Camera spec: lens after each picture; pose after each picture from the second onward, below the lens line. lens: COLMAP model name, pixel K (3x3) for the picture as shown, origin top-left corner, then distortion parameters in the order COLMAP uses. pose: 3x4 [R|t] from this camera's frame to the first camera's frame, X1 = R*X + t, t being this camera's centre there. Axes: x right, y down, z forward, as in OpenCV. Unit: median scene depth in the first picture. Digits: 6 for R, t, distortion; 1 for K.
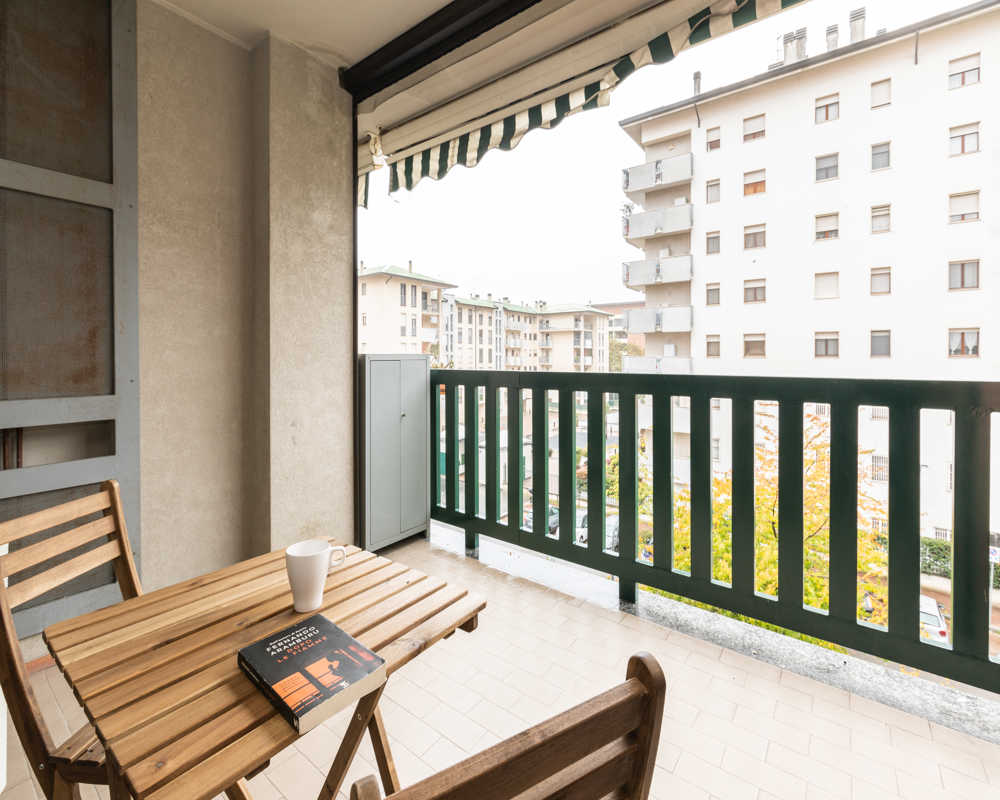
lens RADIAL K [[454.1, 0, 488.9], [0, 454.1, 359.4], [0, 0, 1]] dist [0.002130, -0.002580]
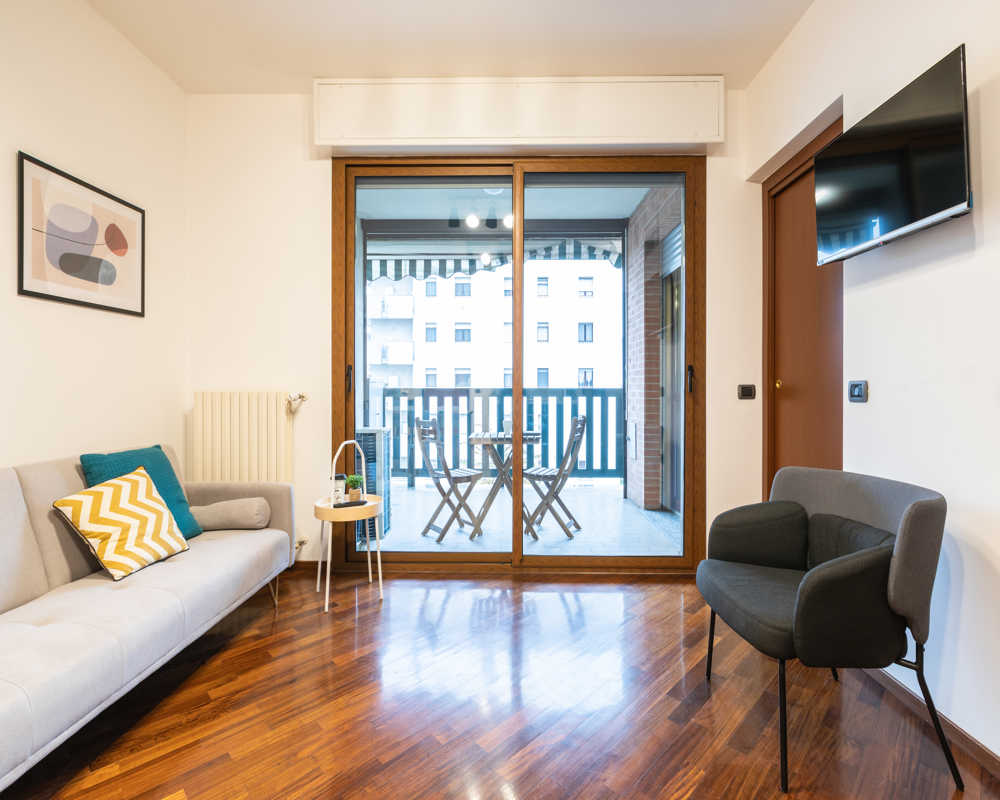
lens RADIAL K [[469.9, 0, 500.5], [0, 469.9, 389.9], [0, 0, 1]] dist [-0.009151, 0.001887]
pose [[0.806610, -0.000366, 0.591083, -0.083070], [0.001871, 0.999996, -0.001934, 0.003518], [-0.591081, 0.002666, 0.806608, -0.069735]]
